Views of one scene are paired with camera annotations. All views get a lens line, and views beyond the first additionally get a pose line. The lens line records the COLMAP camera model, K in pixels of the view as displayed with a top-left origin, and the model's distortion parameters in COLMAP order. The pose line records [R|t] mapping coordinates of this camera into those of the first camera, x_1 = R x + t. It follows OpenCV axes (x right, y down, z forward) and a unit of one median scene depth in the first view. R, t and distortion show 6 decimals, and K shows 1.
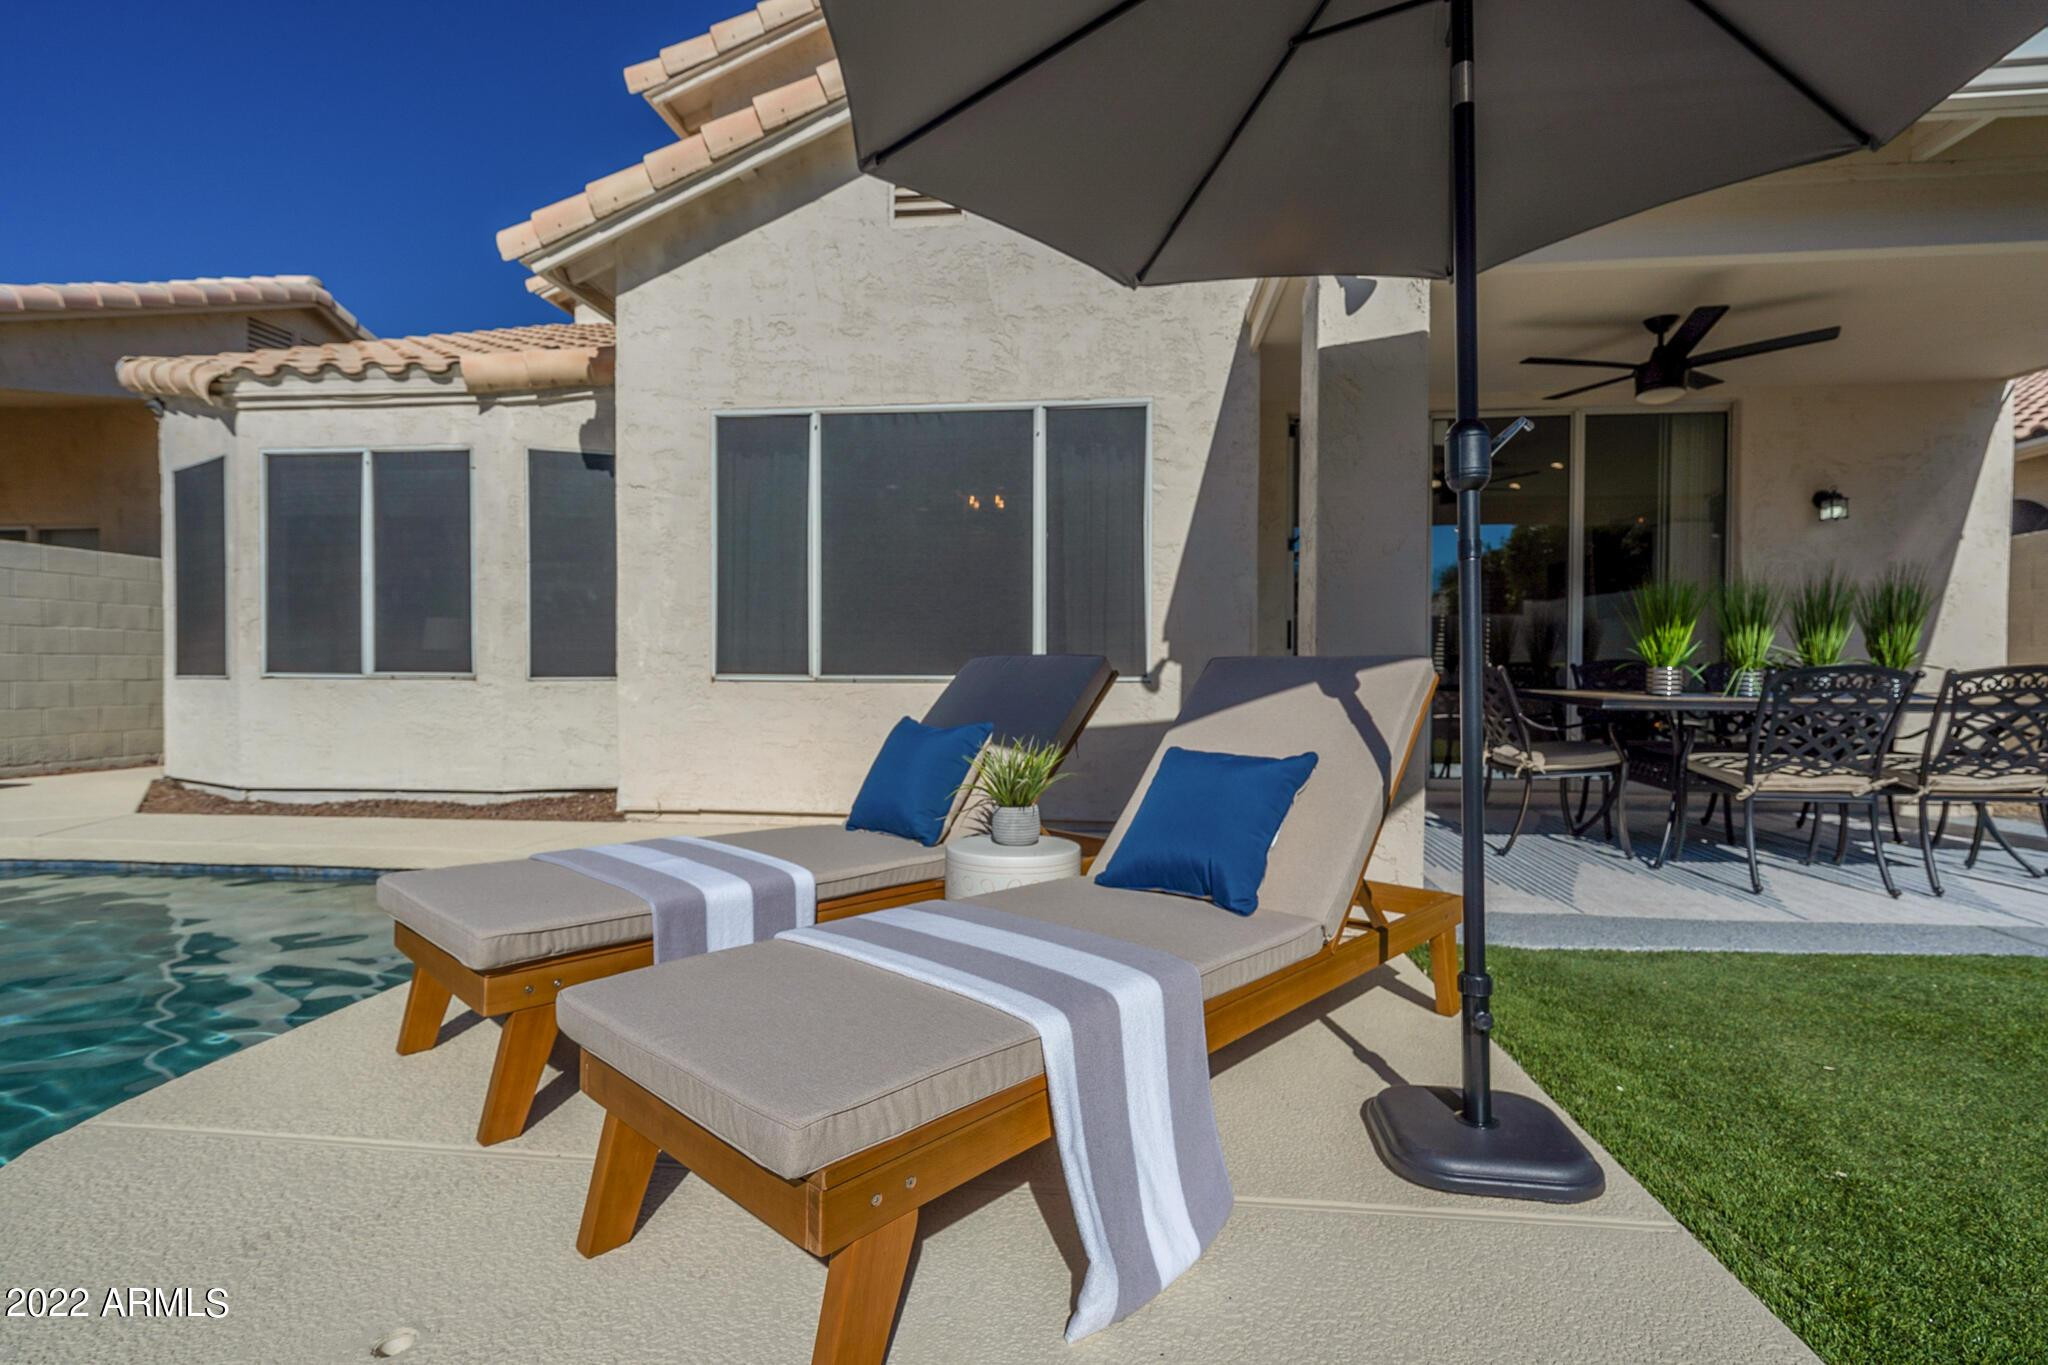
lens RADIAL K [[979.1, 0, 1019.5], [0, 979.1, 688.1], [0, 0, 1]] dist [0.003593, 0.000595]
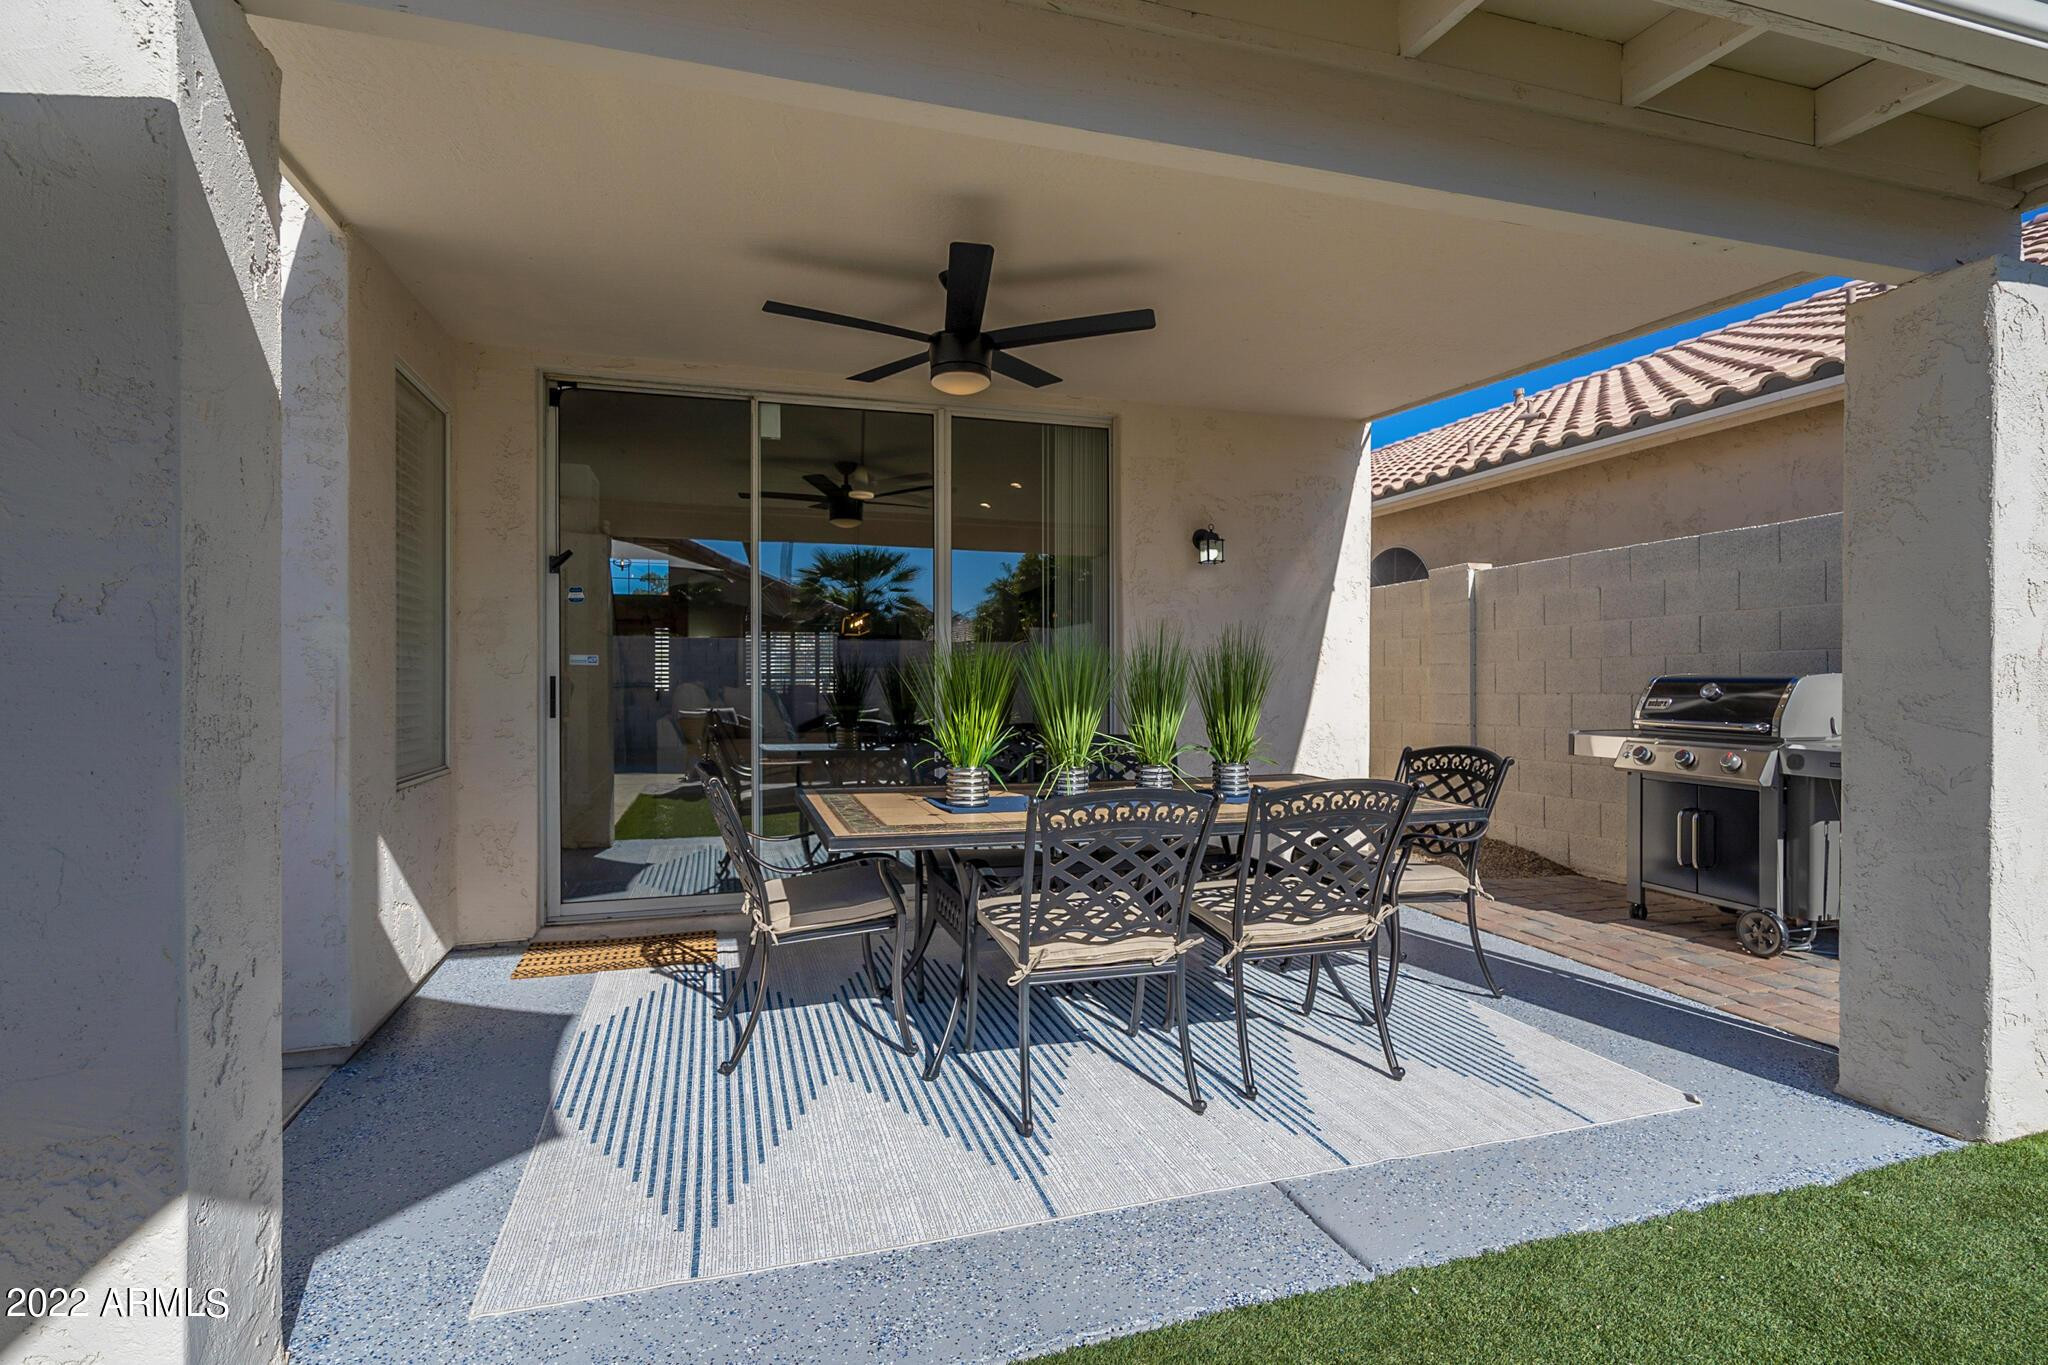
lens RADIAL K [[979.1, 0, 1023.9], [0, 979.1, 676.6], [0, 0, 1]] dist [0.003593, 0.000595]
pose [[0.921590, -0.002558, 0.388156, 0.420728], [0.008826, 0.999858, -0.014366, -0.074612], [-0.388064, 0.016665, 0.921482, 0.331997]]
